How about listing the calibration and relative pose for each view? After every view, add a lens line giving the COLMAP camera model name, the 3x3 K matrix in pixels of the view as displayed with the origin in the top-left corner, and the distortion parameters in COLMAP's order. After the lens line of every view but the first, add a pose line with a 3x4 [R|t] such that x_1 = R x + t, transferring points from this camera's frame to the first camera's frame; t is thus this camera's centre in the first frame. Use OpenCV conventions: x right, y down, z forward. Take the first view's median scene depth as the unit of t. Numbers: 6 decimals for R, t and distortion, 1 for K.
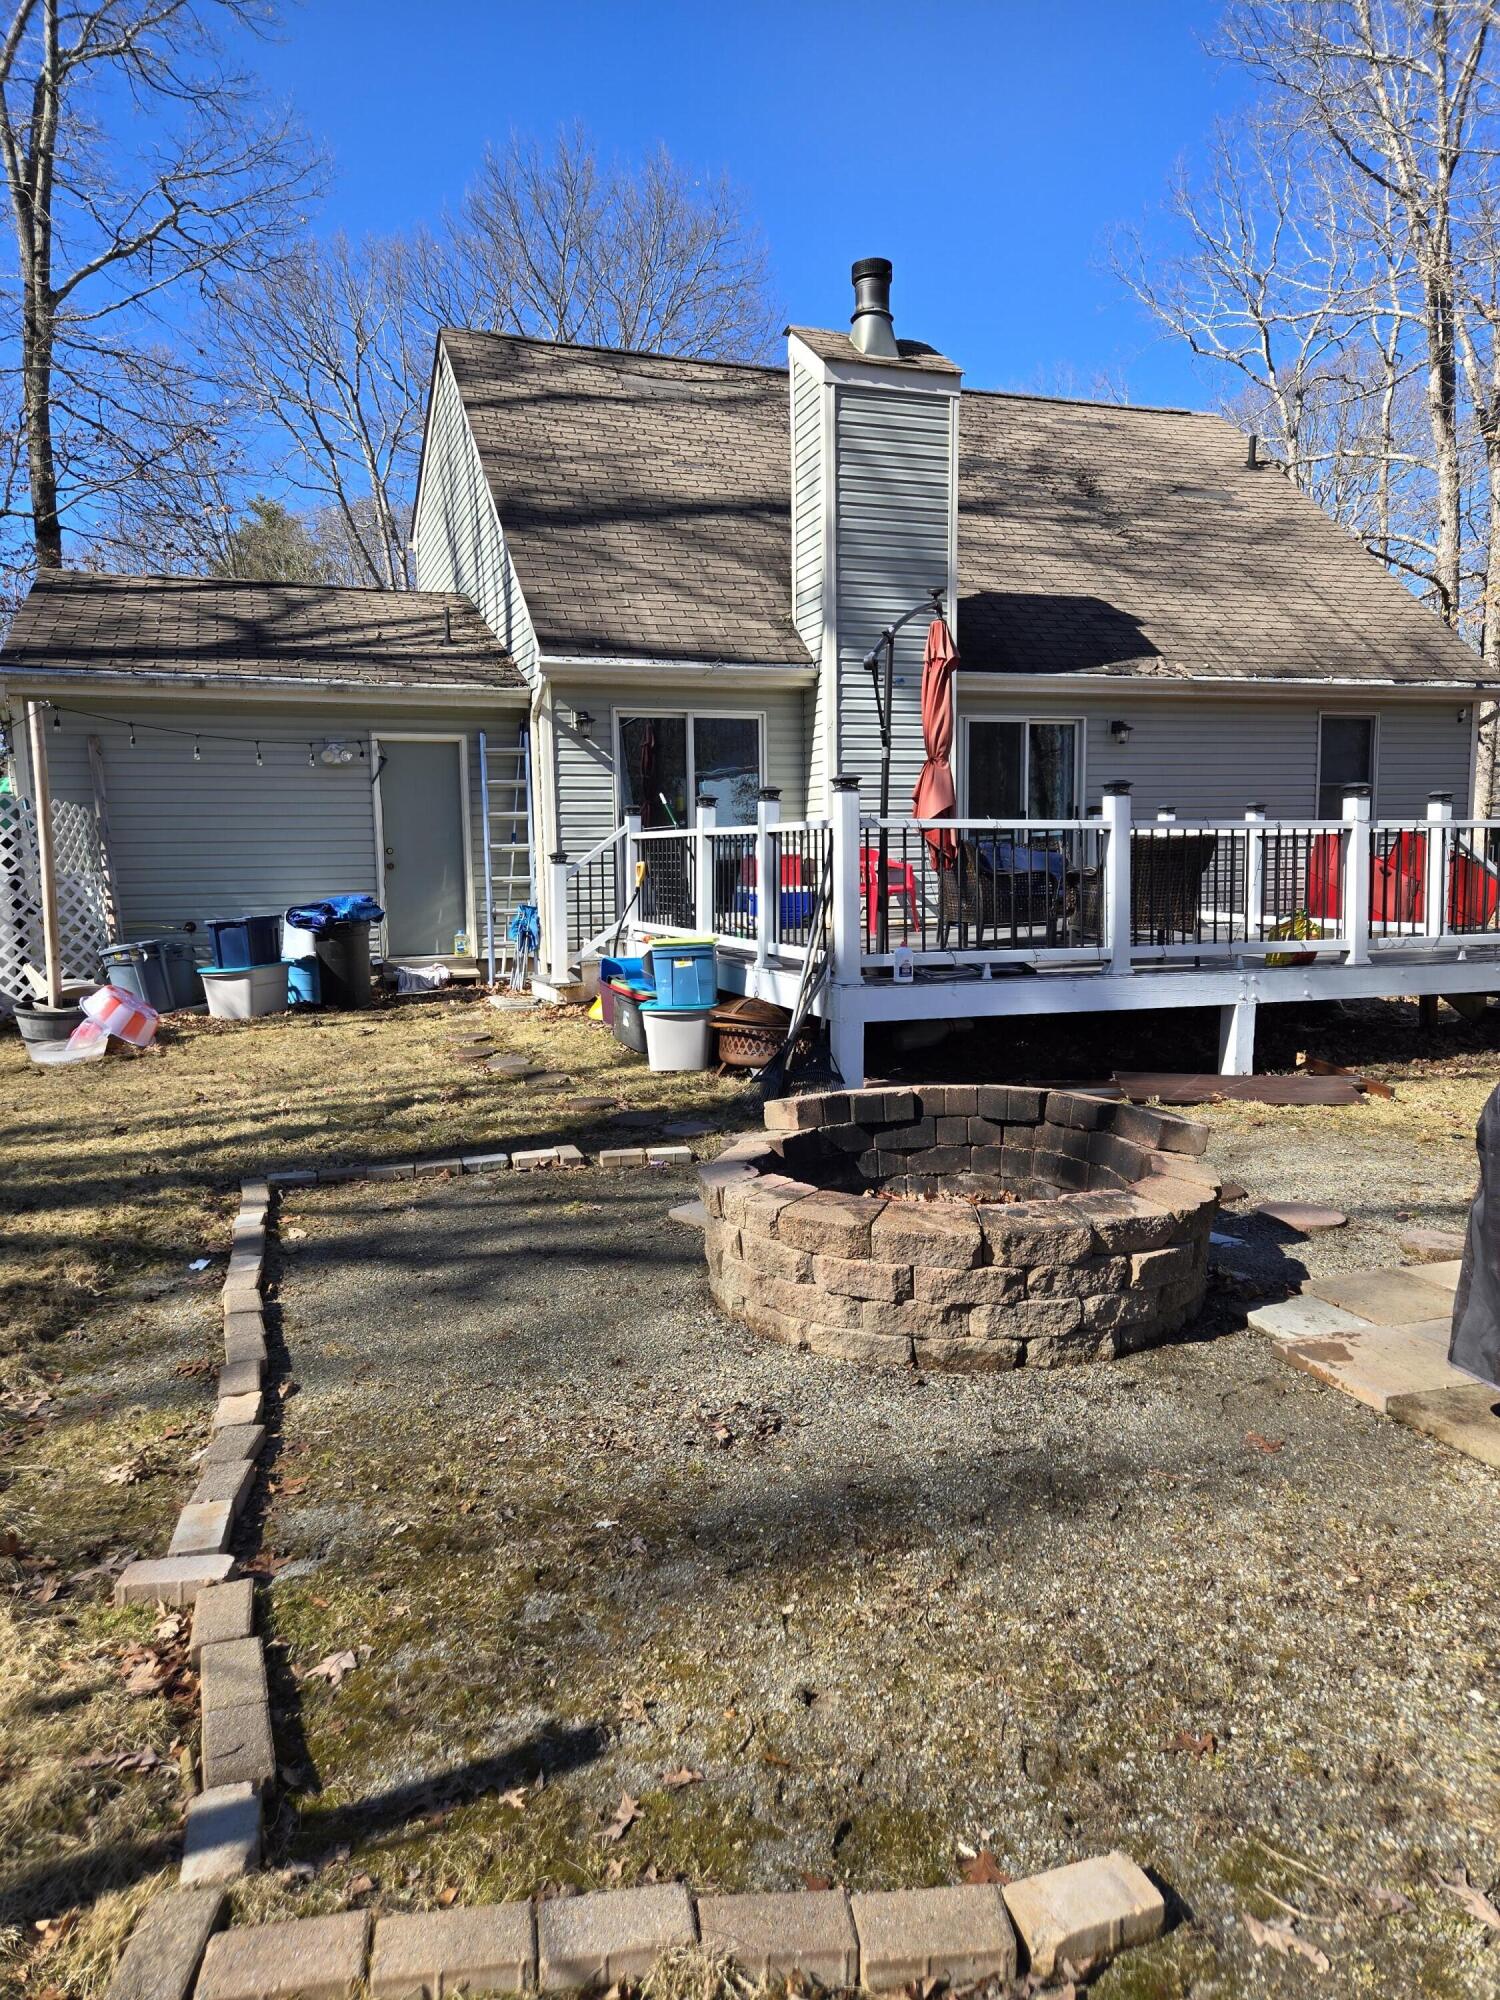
lens RADIAL K [[1325.3, 0, 751.1], [0, 1325.3, 992.3], [0, 0, 1]] dist [0.090286, -0.075394]
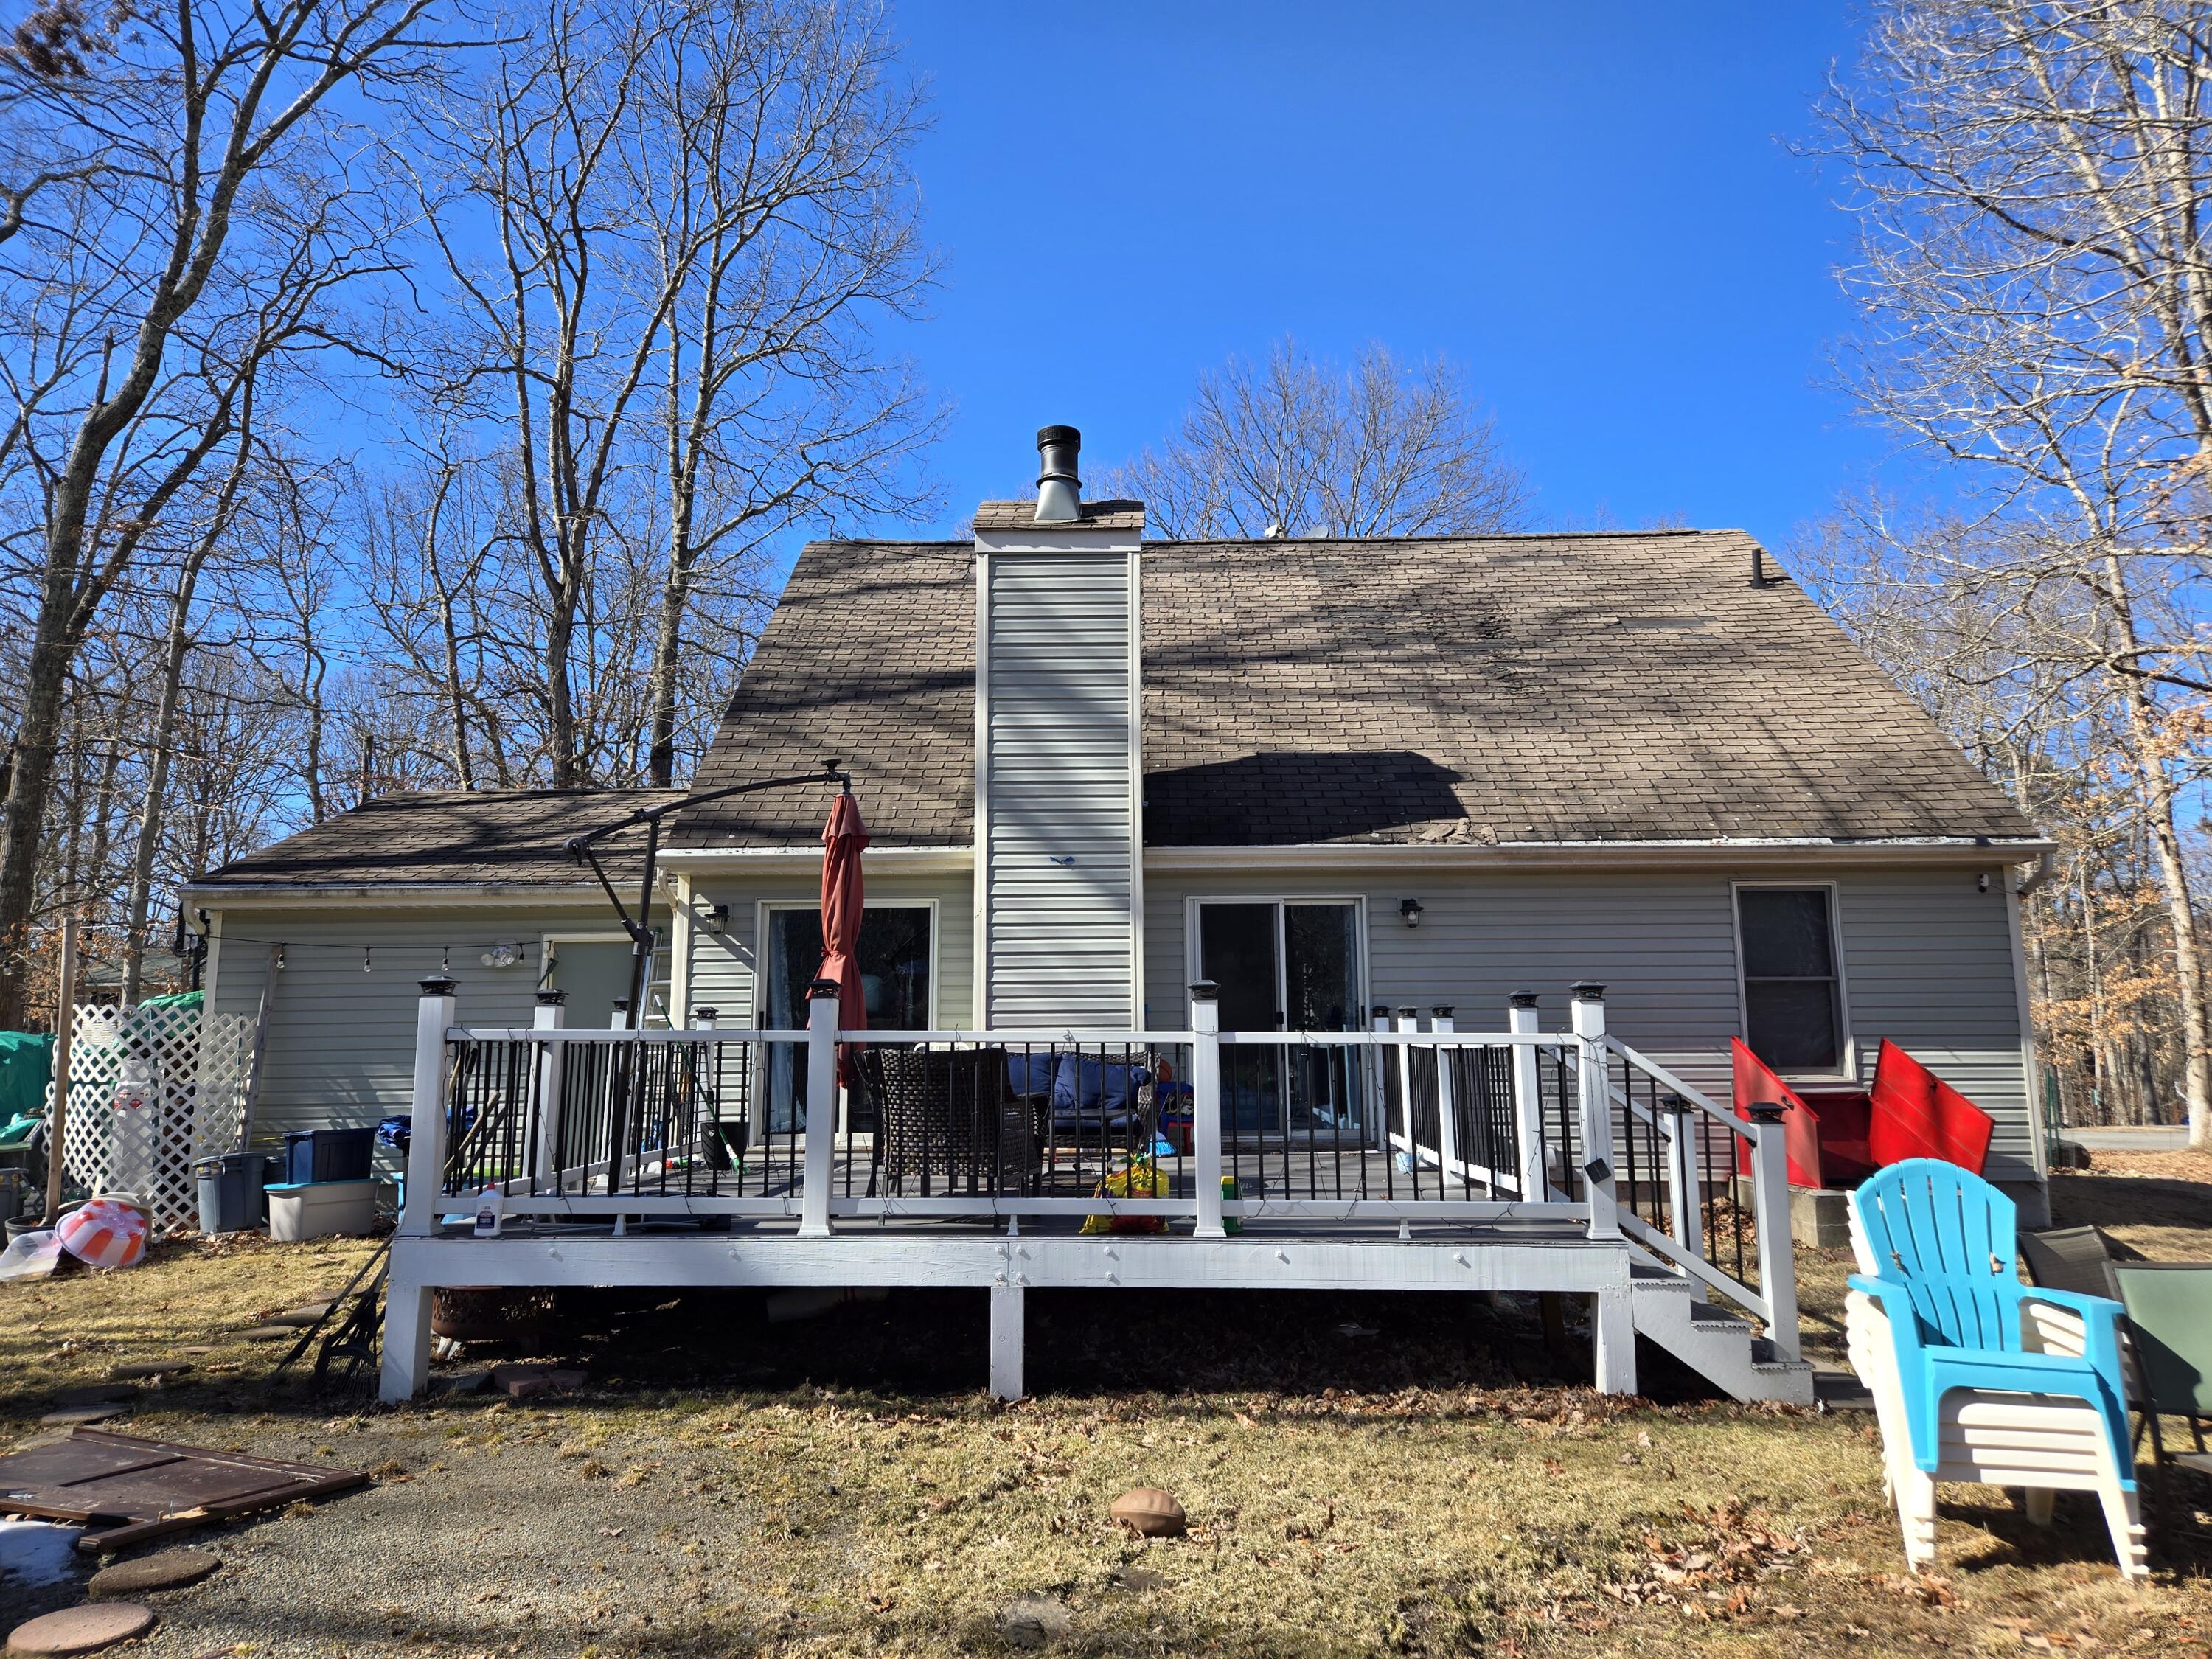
lens RADIAL K [[1465.8, 0, 1115.7], [0, 1465.8, 827.8], [0, 0, 1]] dist [0.090286, -0.075394]
pose [[0.937144, -0.044263, -0.346123, 0.470680], [-0.044565, 0.968617, -0.244530, -0.025625], [0.346085, 0.244585, 0.905761, 0.156819]]
